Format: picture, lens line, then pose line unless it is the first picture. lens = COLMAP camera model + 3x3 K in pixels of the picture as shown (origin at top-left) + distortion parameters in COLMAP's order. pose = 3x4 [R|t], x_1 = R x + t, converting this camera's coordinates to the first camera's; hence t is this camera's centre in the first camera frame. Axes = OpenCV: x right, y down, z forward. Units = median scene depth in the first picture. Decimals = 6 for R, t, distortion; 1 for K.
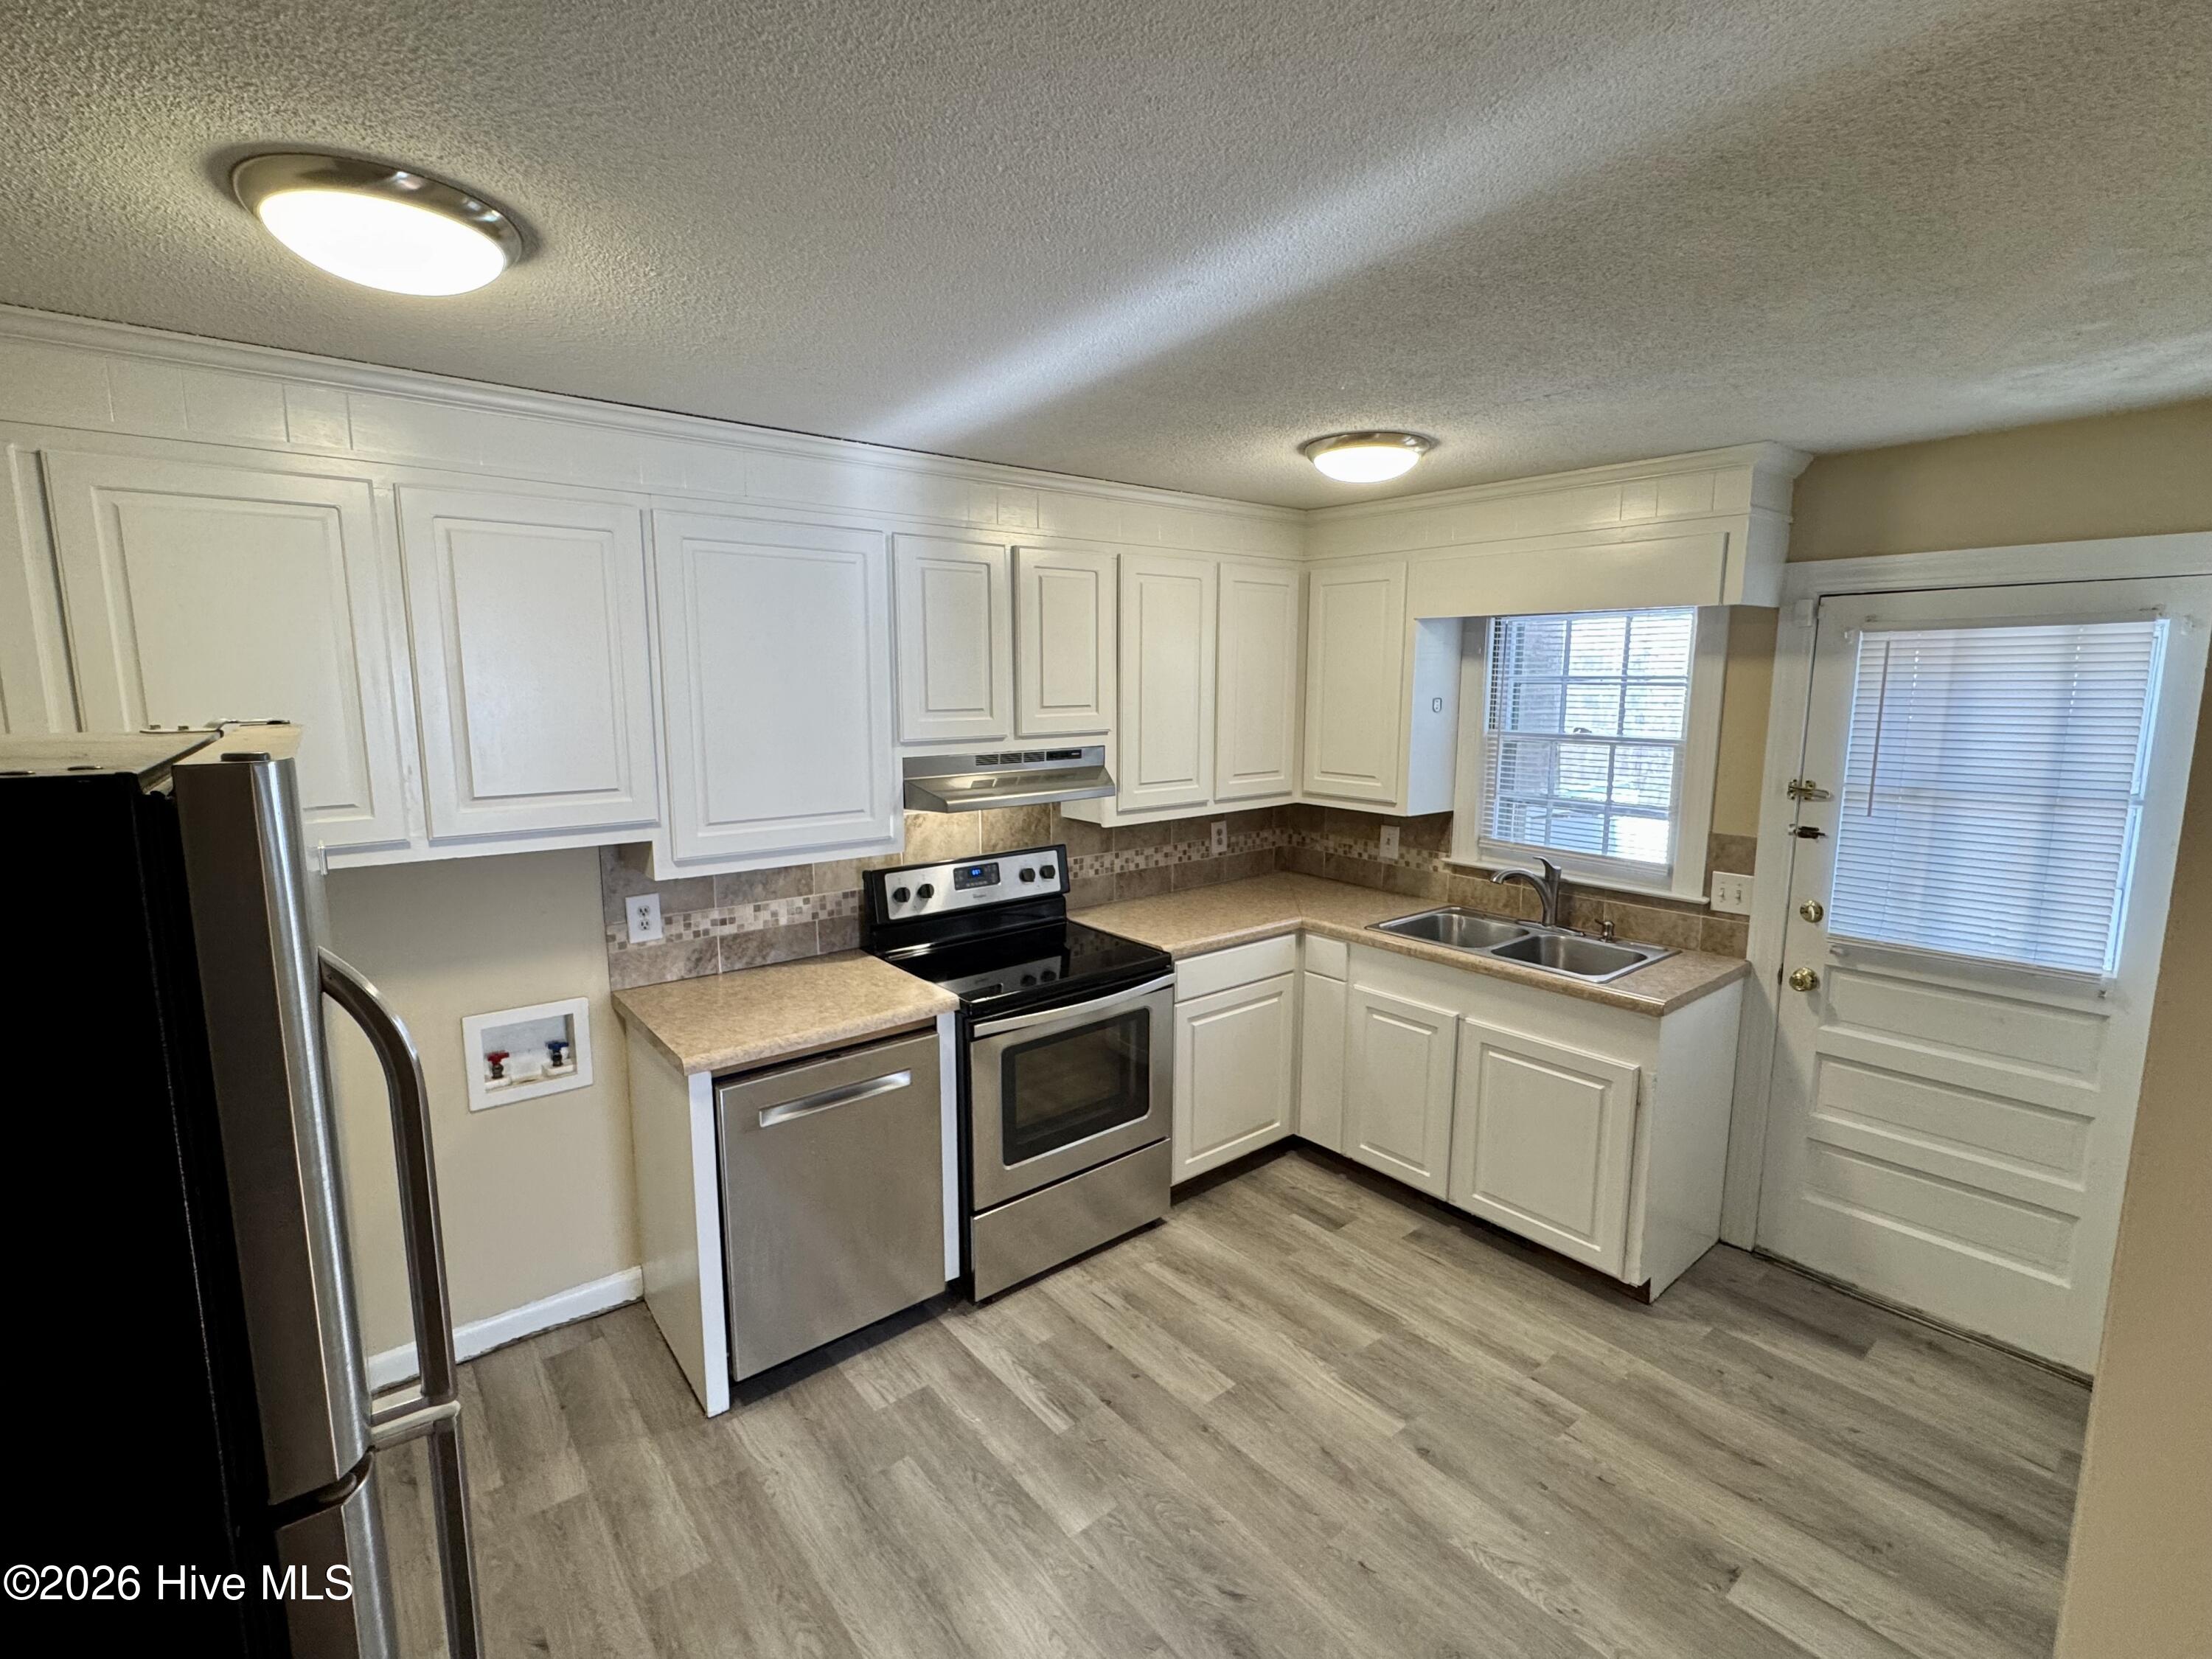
lens RADIAL K [[995.2, 0, 1111.0], [0, 995.2, 826.7], [0, 0, 1]] dist [-0.003351, -0.000494]
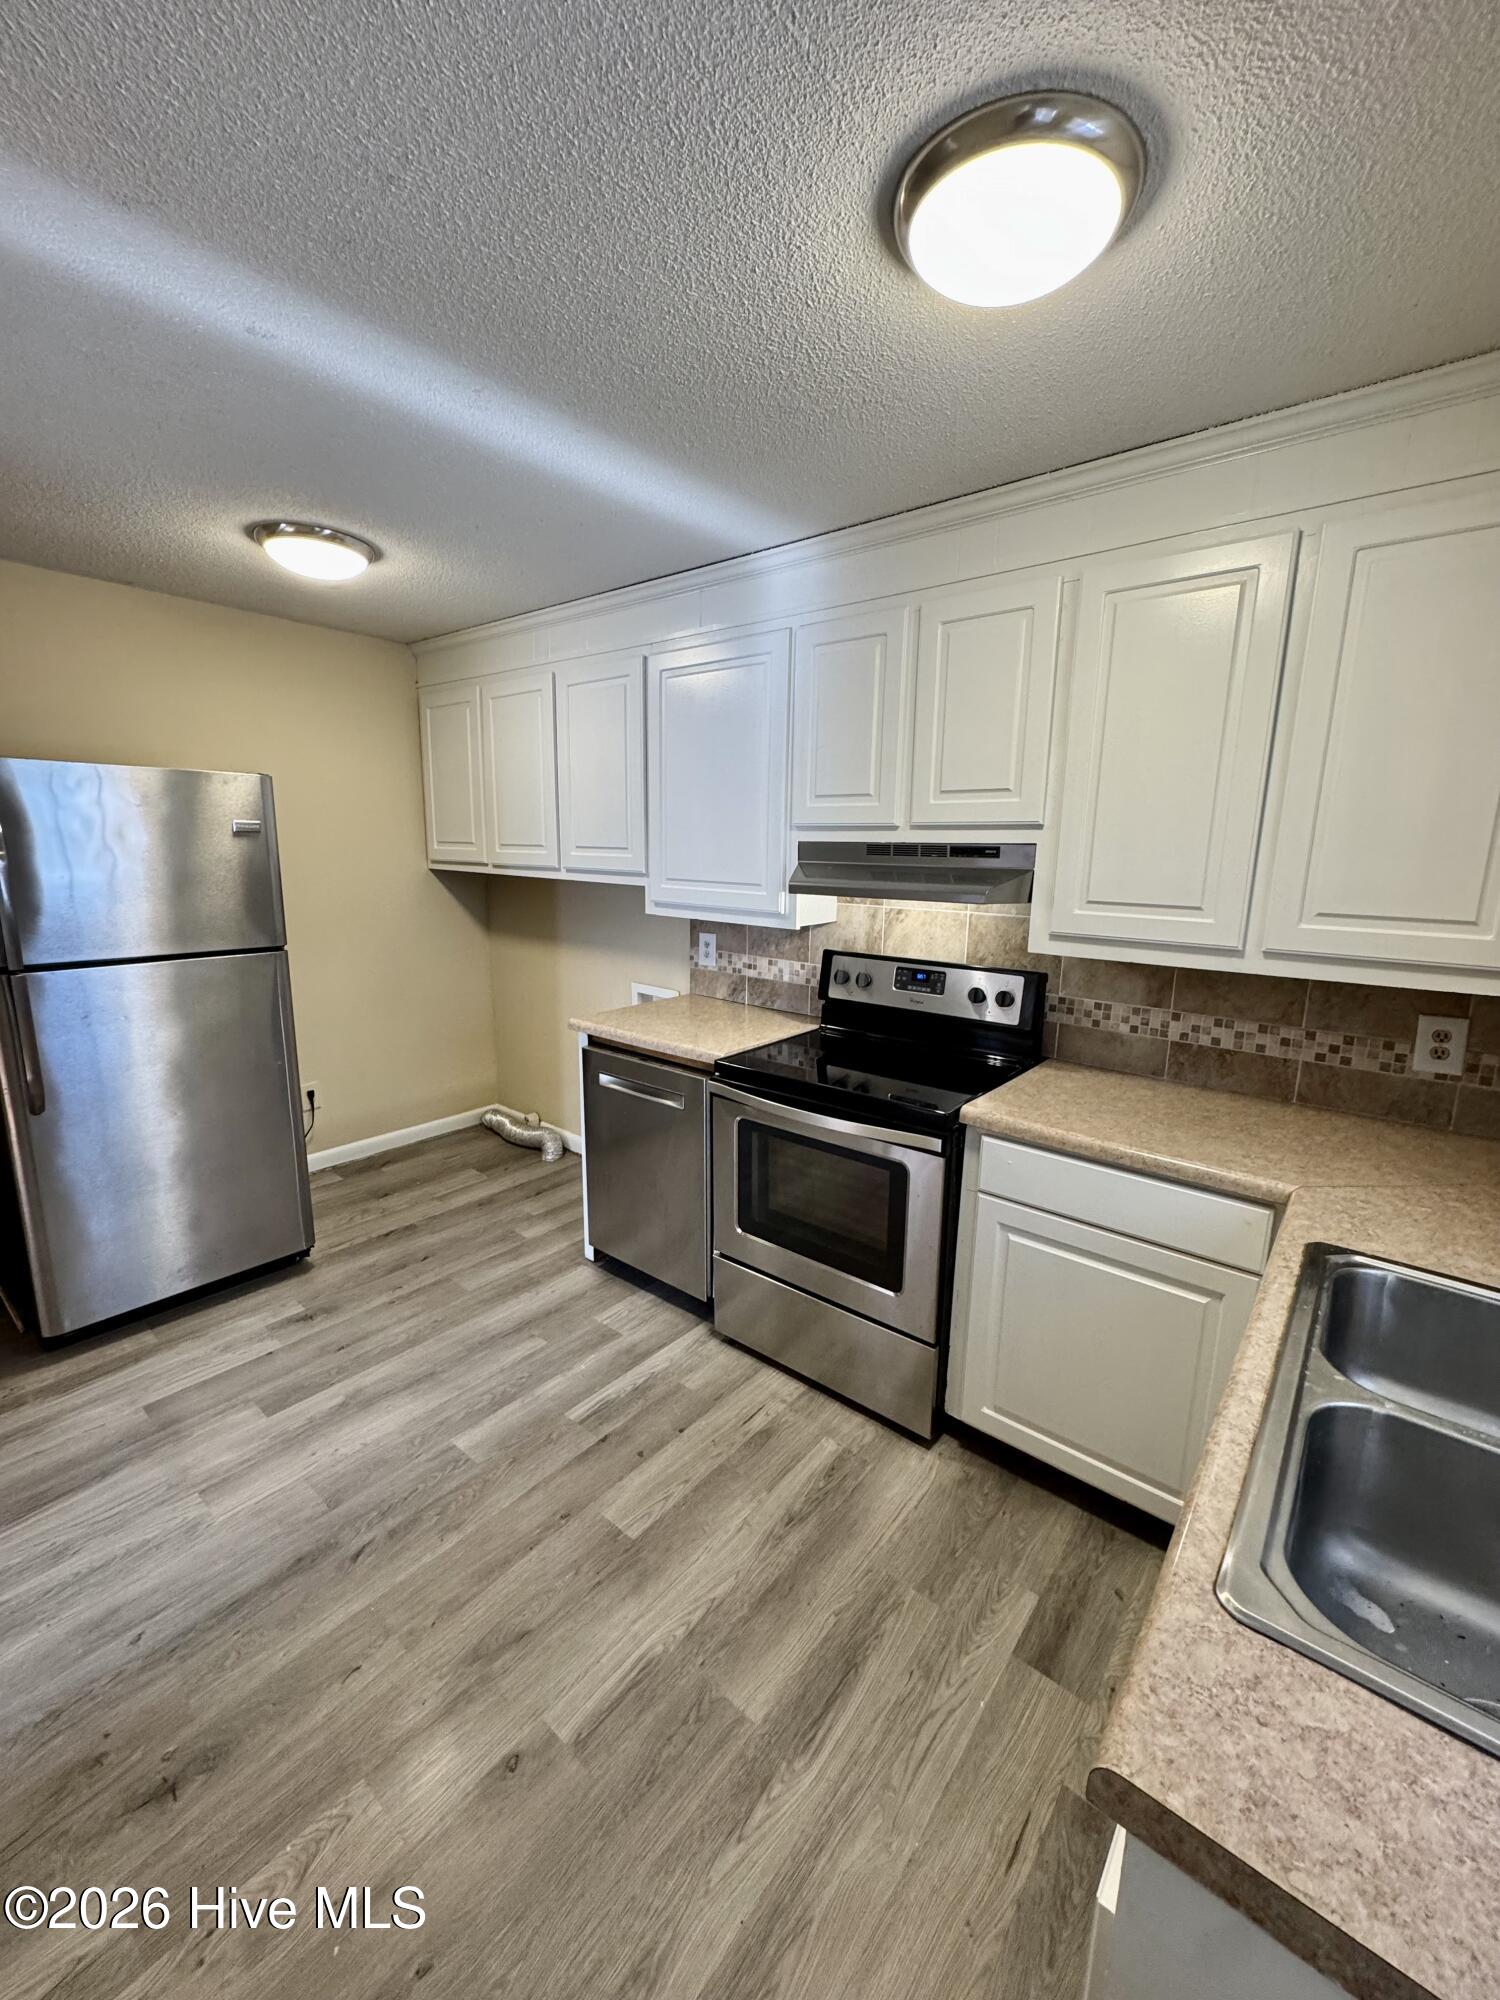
lens RADIAL K [[796.0, 0, 763.4], [0, 796.0, 1001.8], [0, 0, 1]] dist [-0.001595, 0.000802]
pose [[0.210542, 0.194141, -0.958113, 0.649788], [-0.163127, 0.973318, 0.161376, -0.033062], [0.963879, 0.122318, 0.236594, 0.783053]]
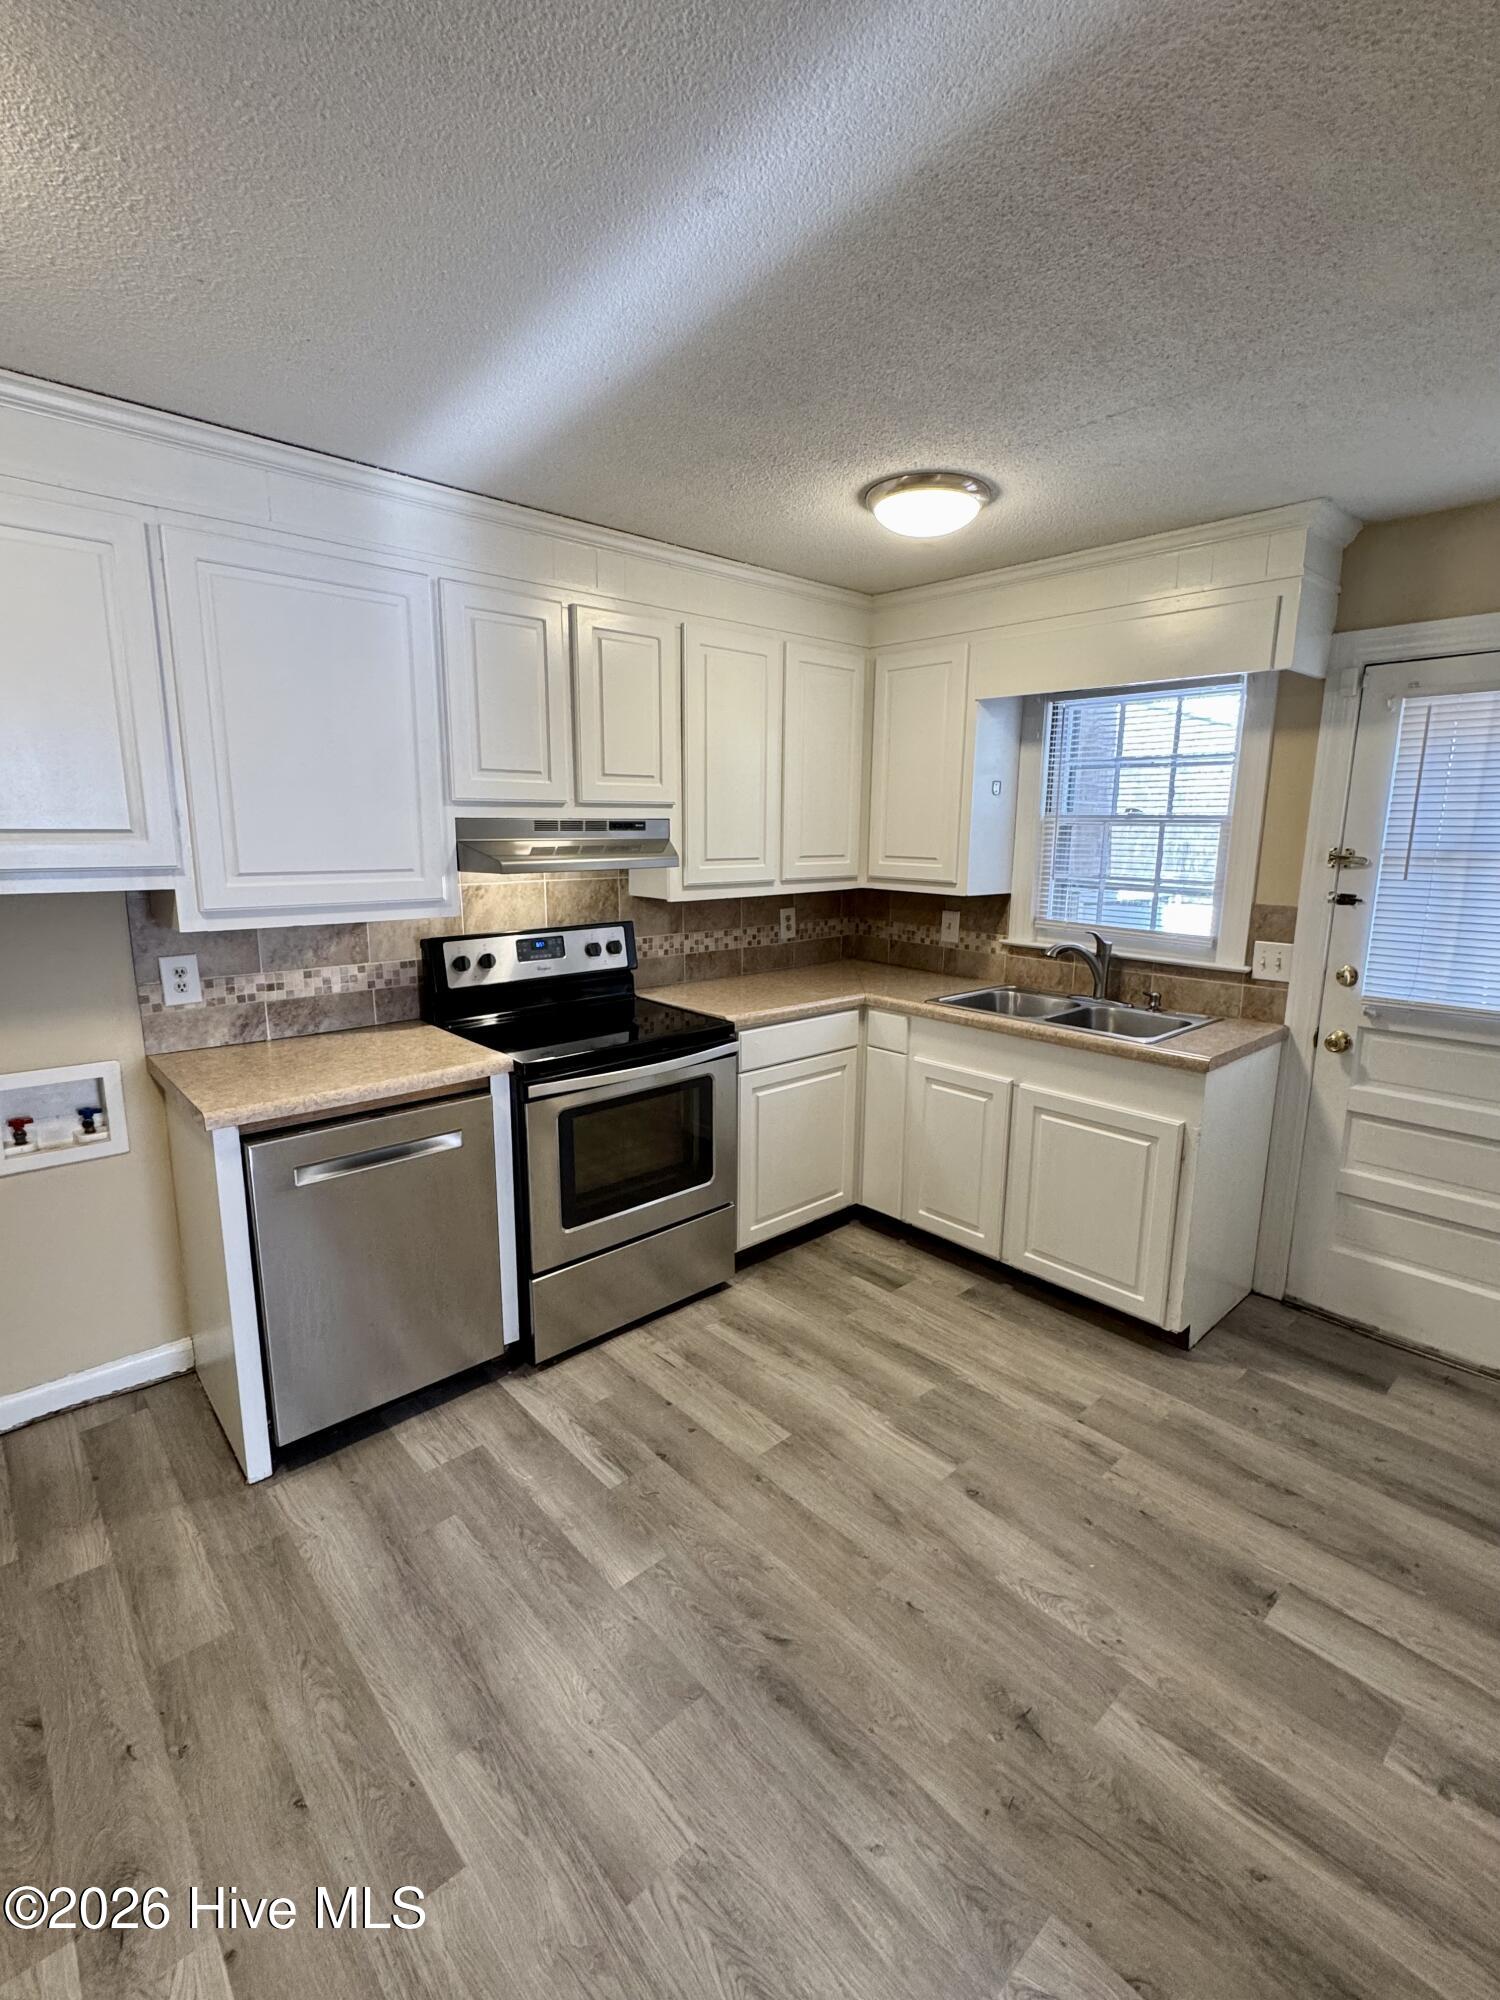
lens RADIAL K [[899.8, 0, 760.3], [0, 899.8, 997.3], [0, 0, 1]] dist [-0.003351, -0.000494]
pose [[0.998301, -0.002225, 0.058227, 0.037277], [-0.000307, 0.999056, 0.043448, 0.068216], [-0.058269, -0.043392, 0.997357, 0.097599]]
